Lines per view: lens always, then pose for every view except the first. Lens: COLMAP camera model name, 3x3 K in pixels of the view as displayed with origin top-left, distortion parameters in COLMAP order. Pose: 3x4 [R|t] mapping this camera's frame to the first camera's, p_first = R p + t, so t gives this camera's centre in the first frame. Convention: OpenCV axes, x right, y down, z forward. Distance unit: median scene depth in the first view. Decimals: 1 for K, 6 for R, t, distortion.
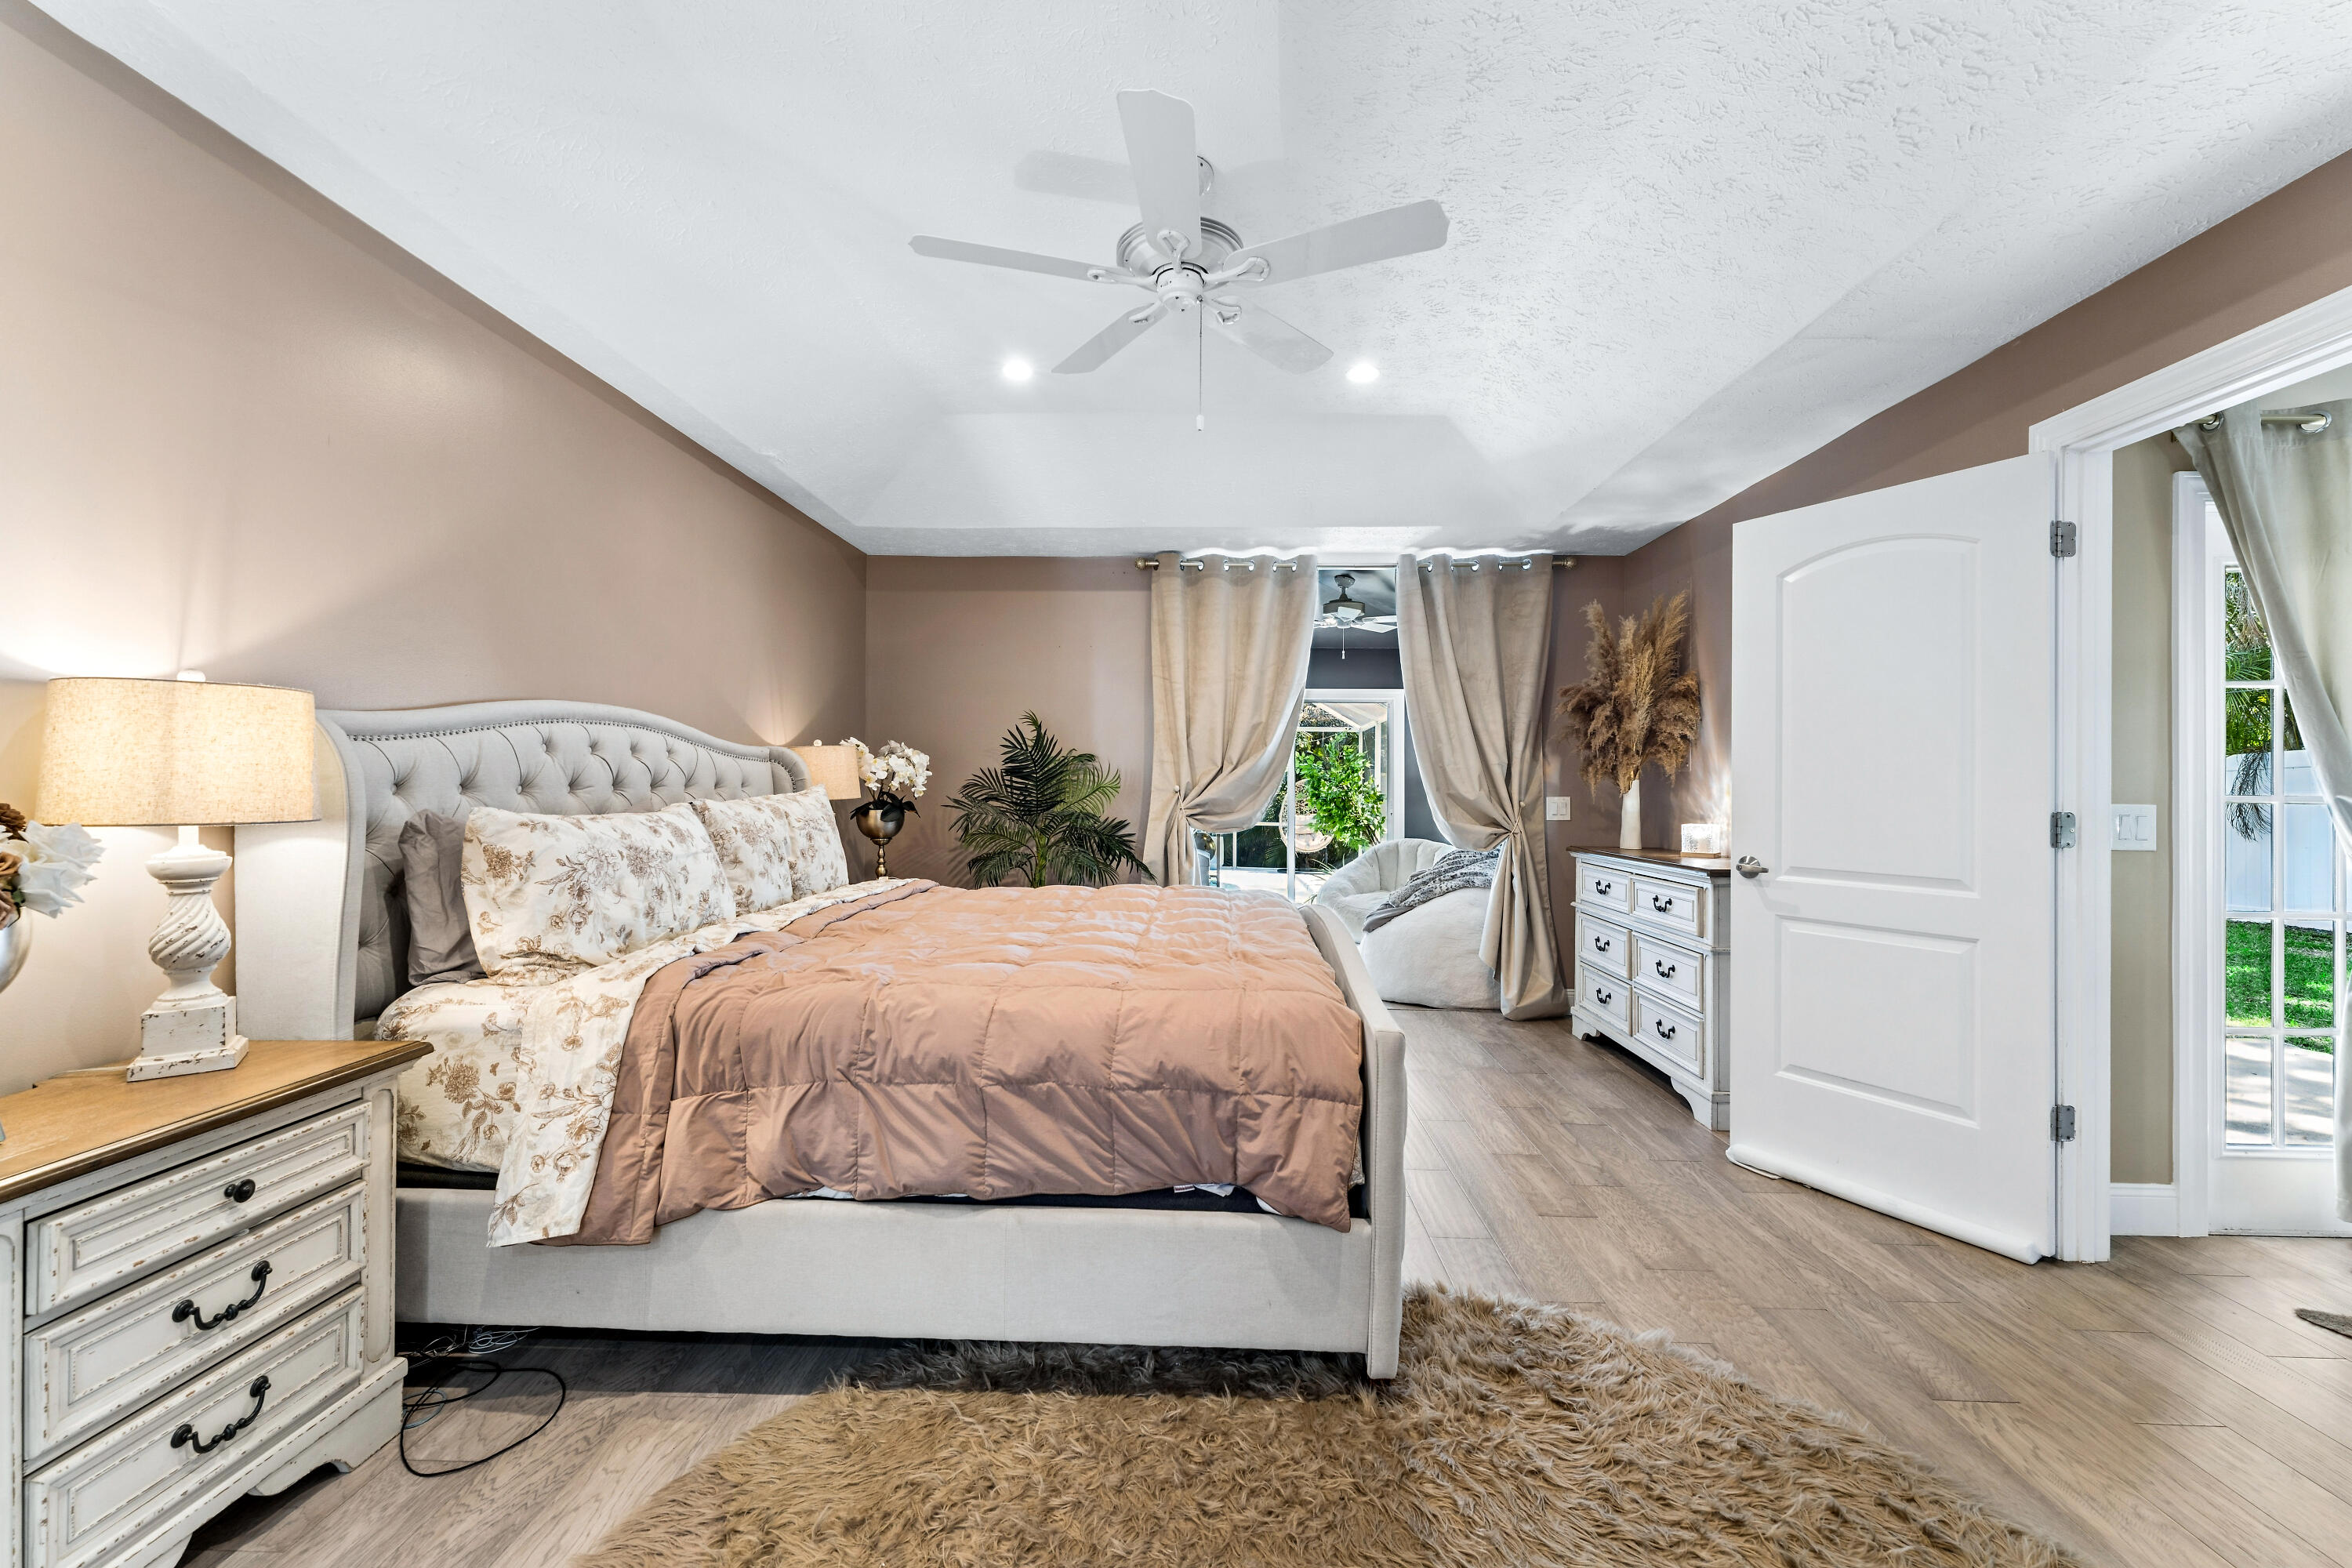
lens RADIAL K [[946.9, 0, 1183.8], [0, 946.9, 781.5], [0, 0, 1]] dist [0.005401, -0.000702]
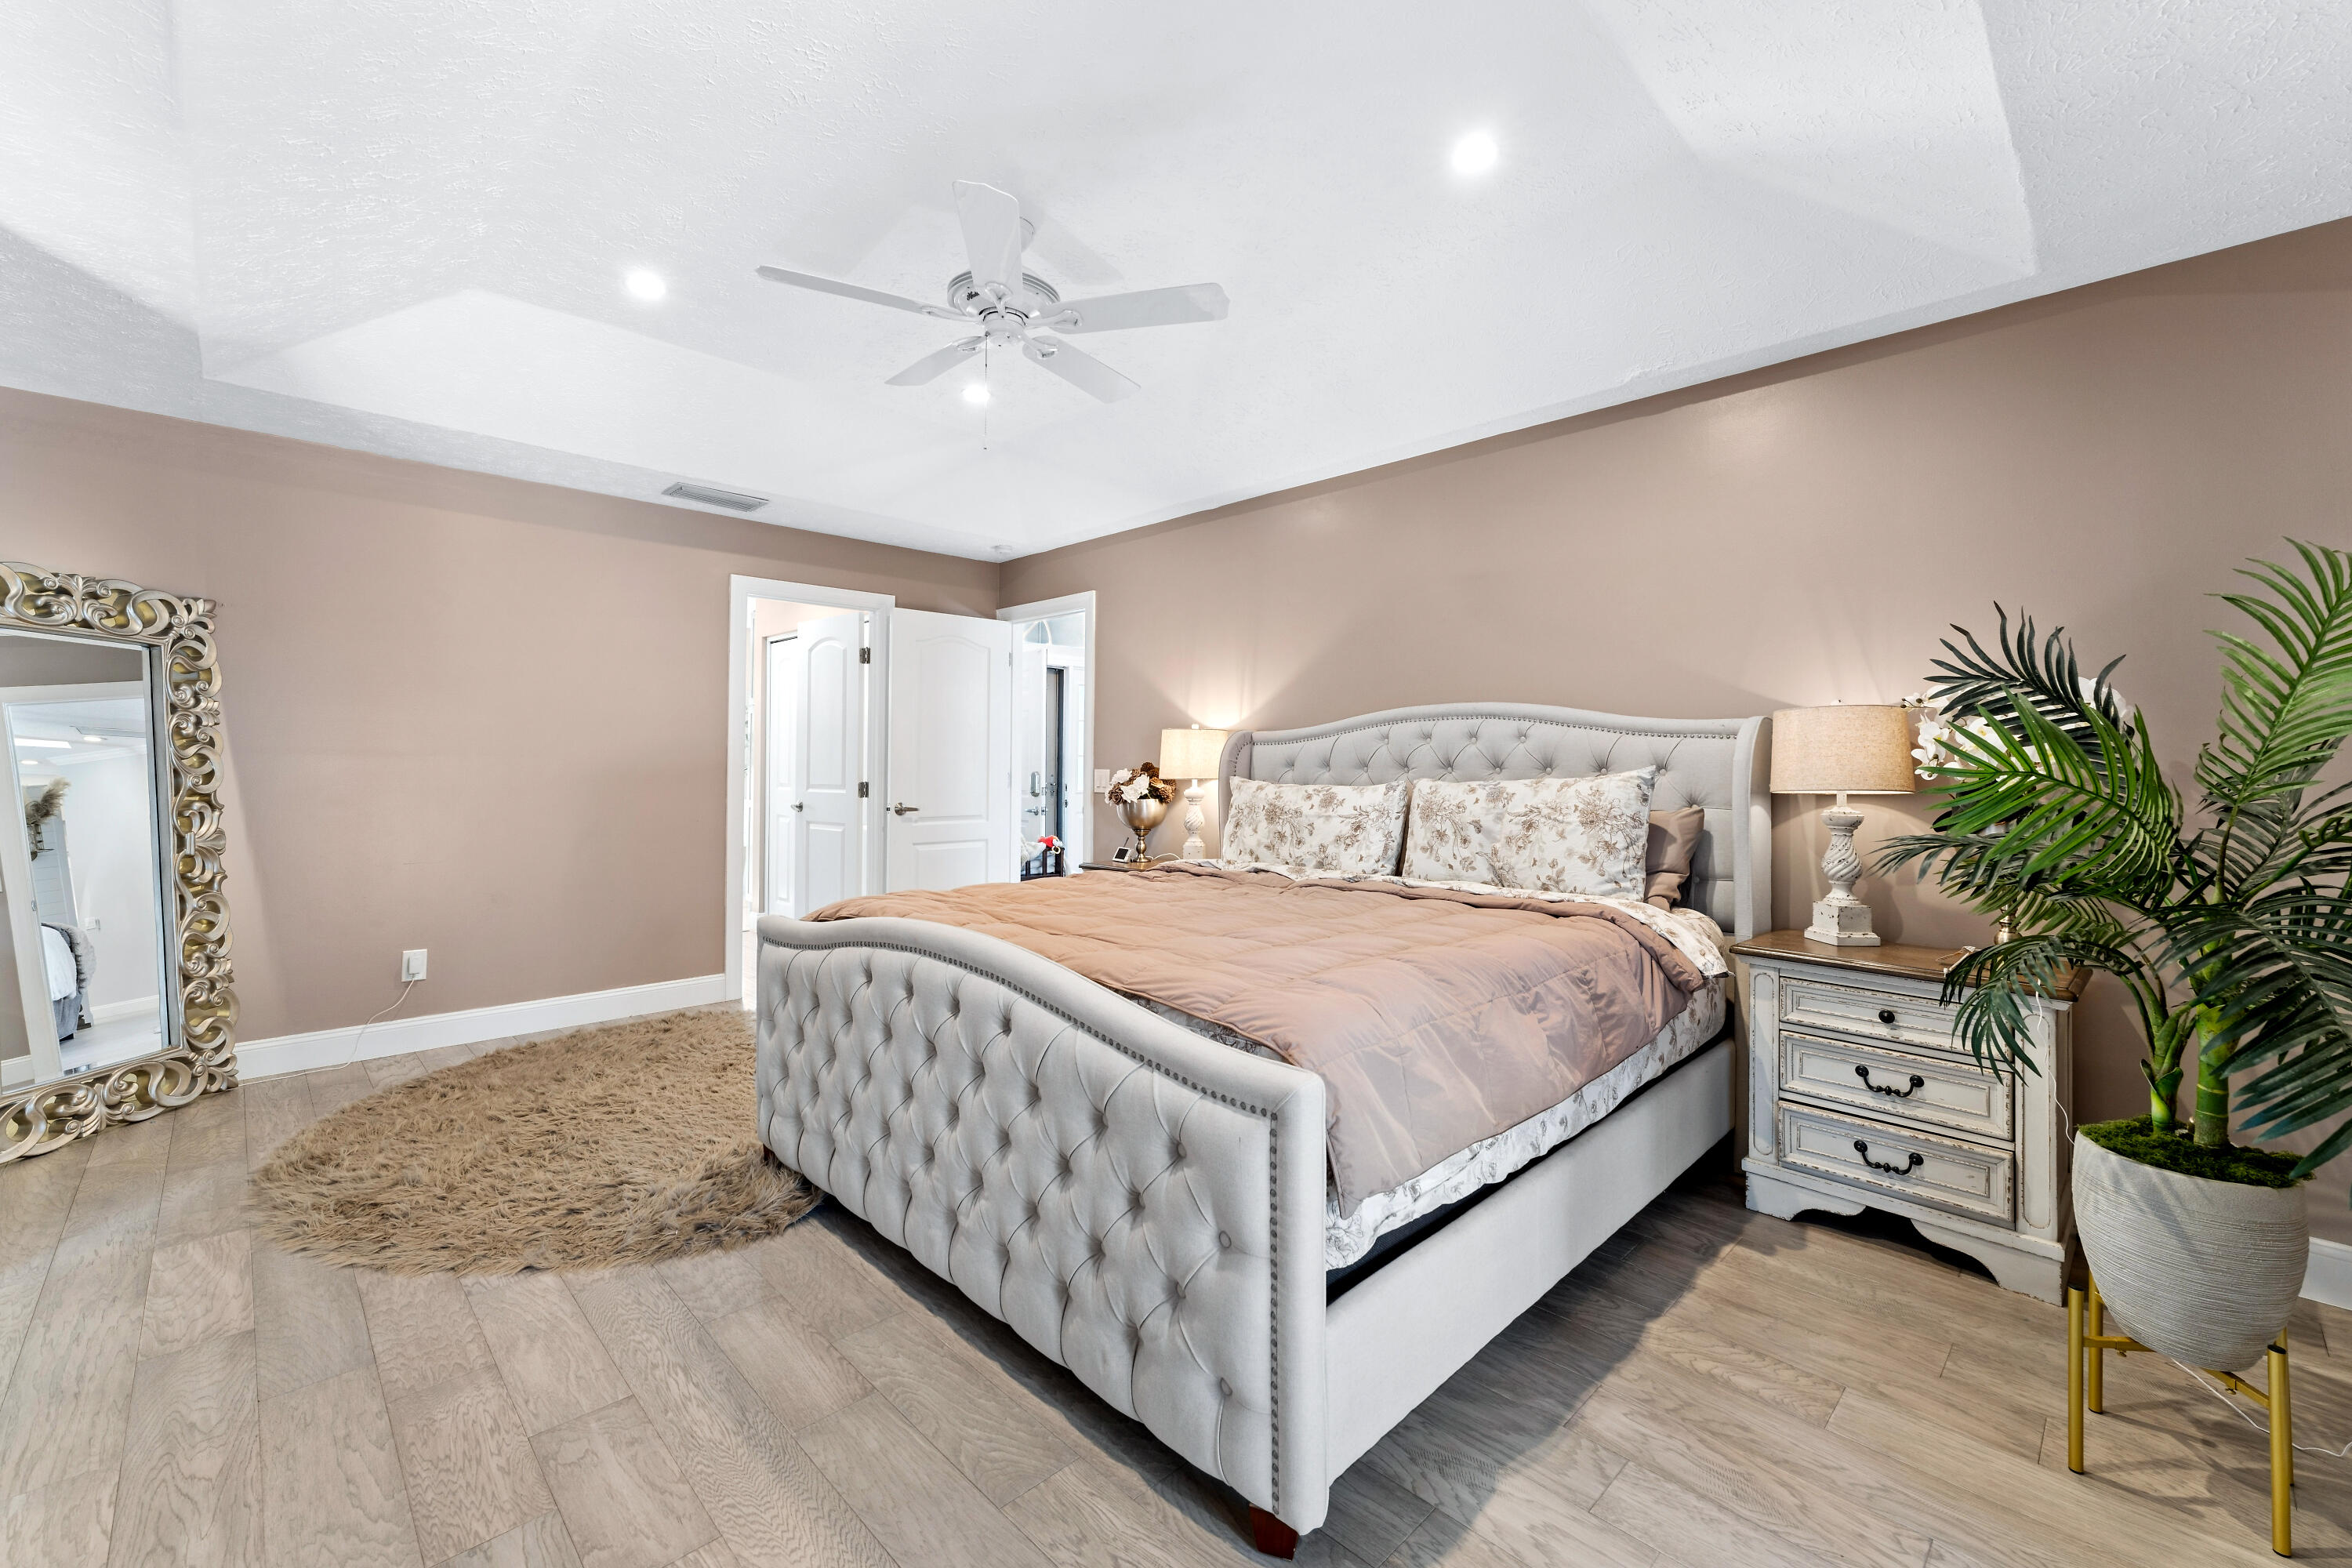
lens RADIAL K [[946.9, 0, 1160.6], [0, 946.9, 759.5], [0, 0, 1]] dist [0.005401, -0.000702]
pose [[-0.693380, -0.010246, -0.720500, 0.772610], [-0.005247, 0.999944, -0.009170, 0.010399], [0.720553, -0.002577, -0.693395, 2.178968]]
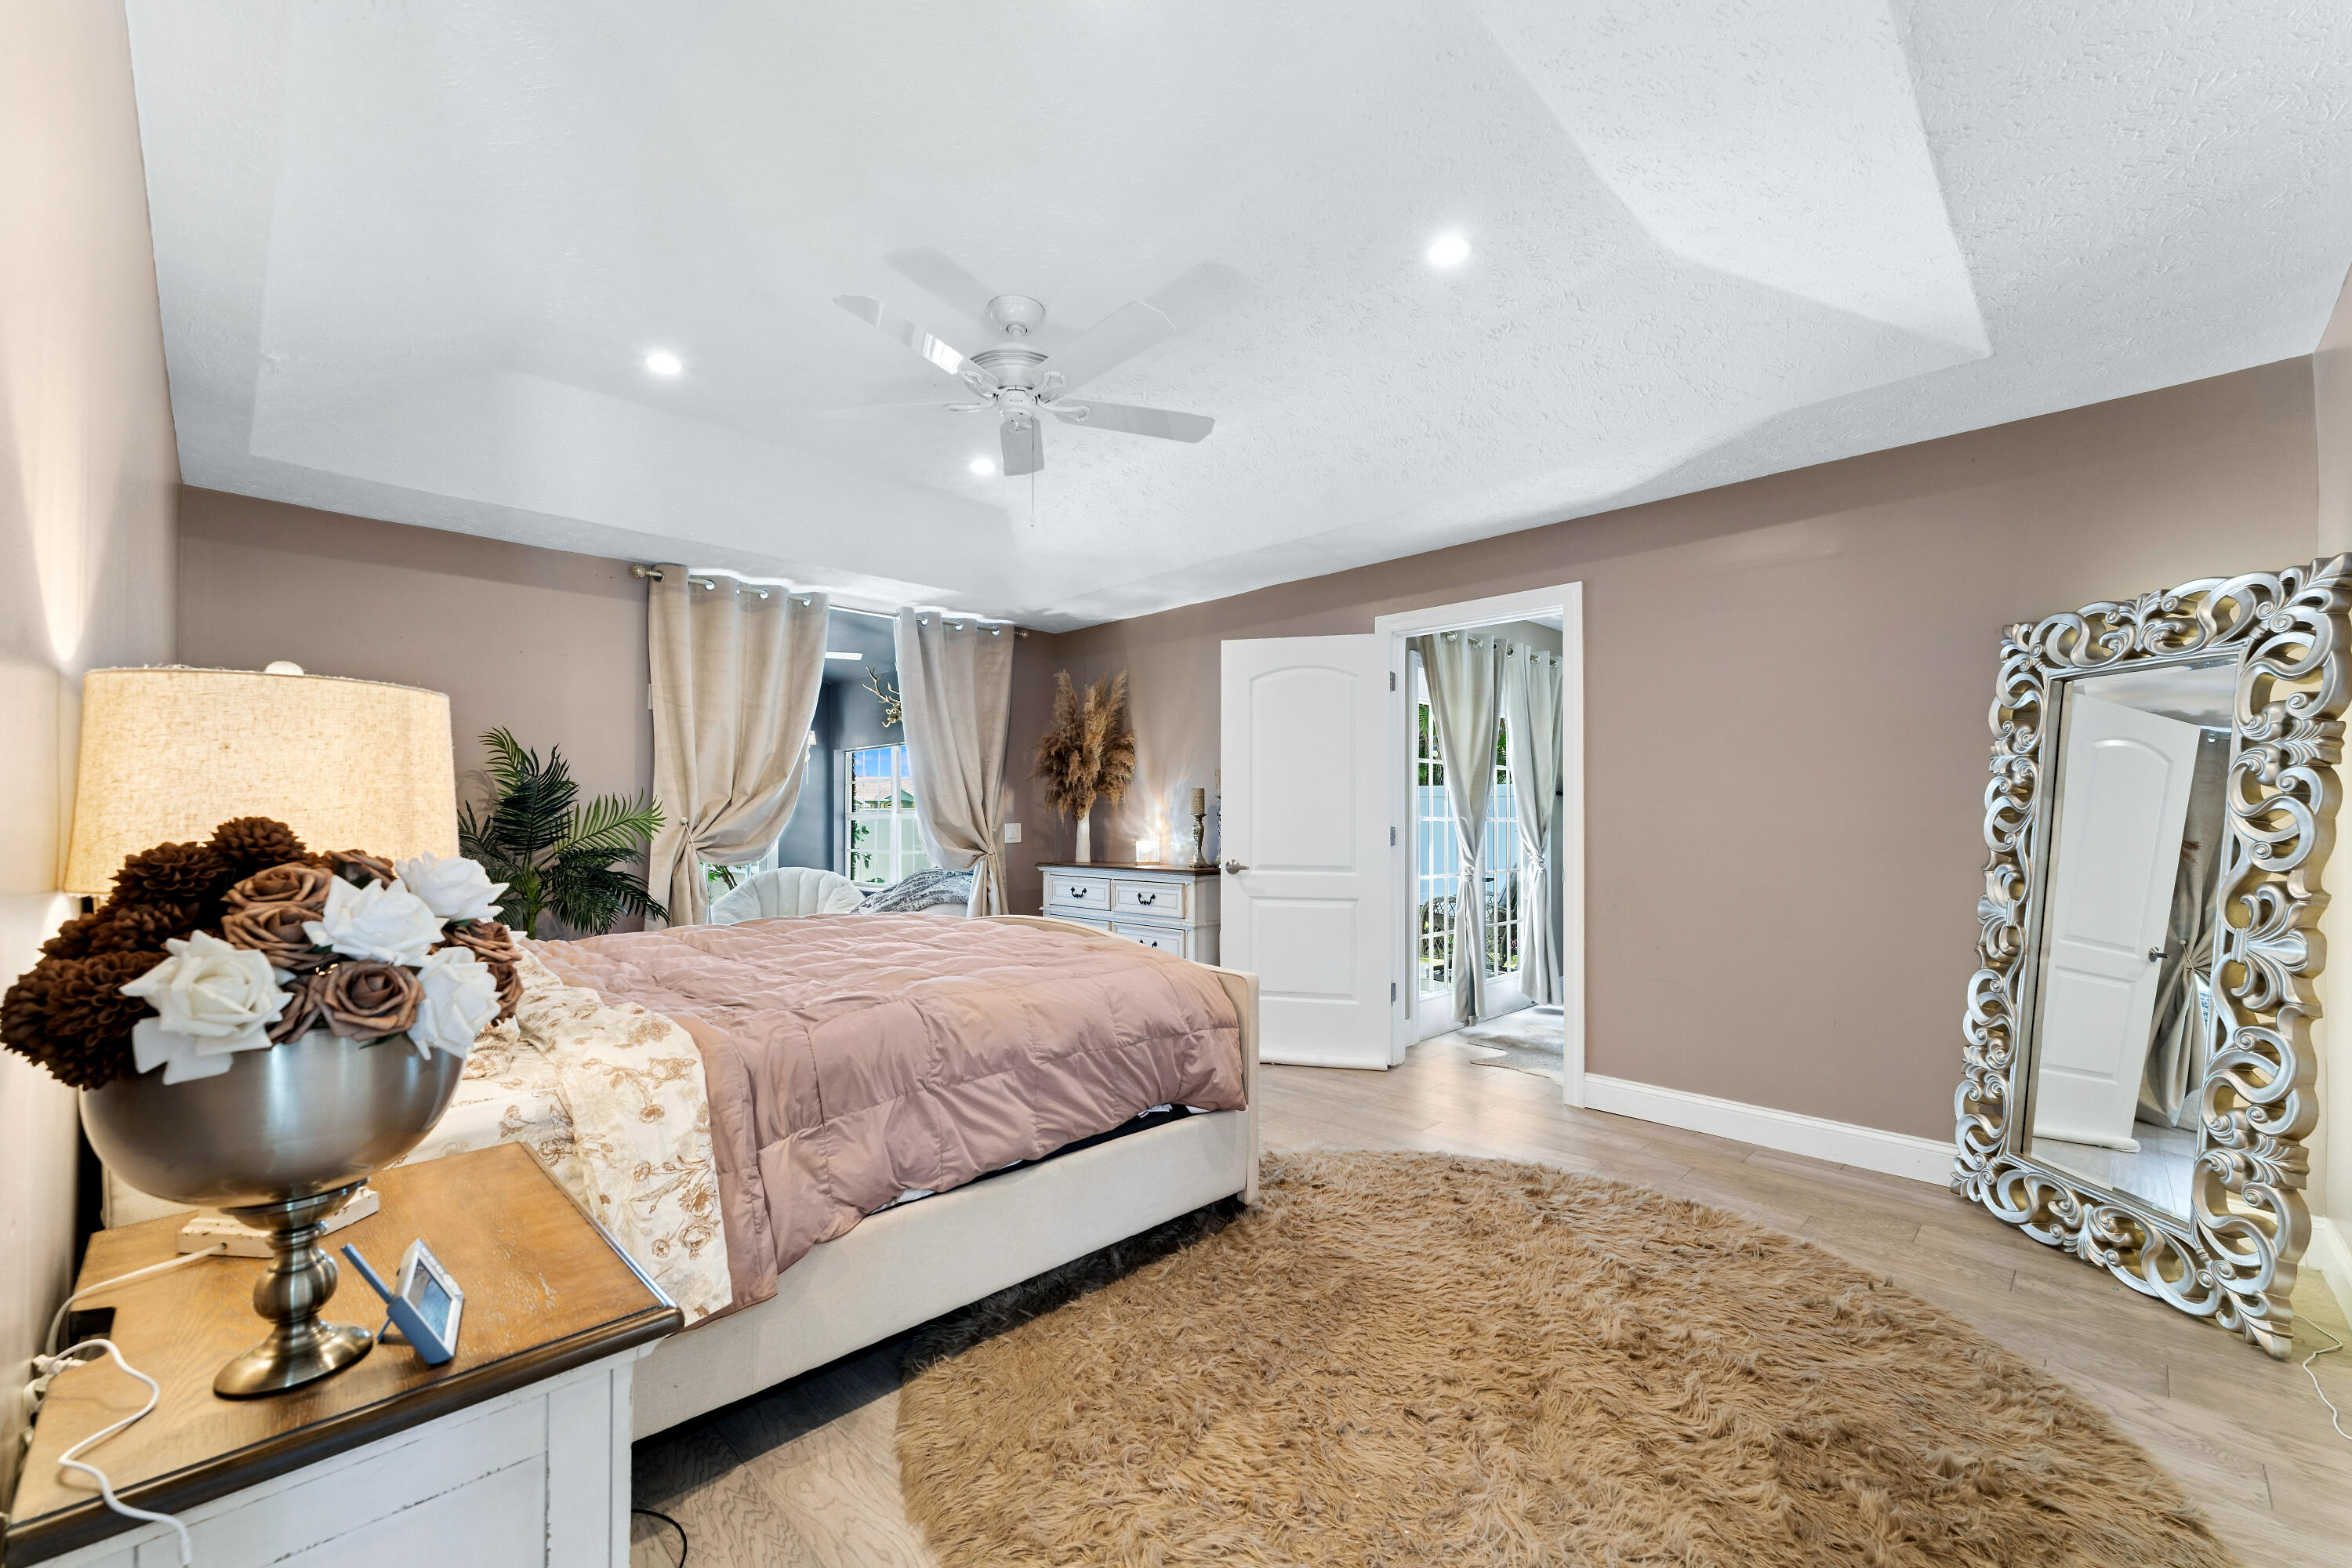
lens RADIAL K [[946.9, 0, 1171.4], [0, 946.9, 802.9], [0, 0, 1]] dist [0.005401, -0.000702]
pose [[0.687391, 0.001355, 0.726287, -0.848690], [0.004029, 0.999976, -0.005678, -0.006288], [-0.726277, 0.006829, 0.687369, 0.033773]]
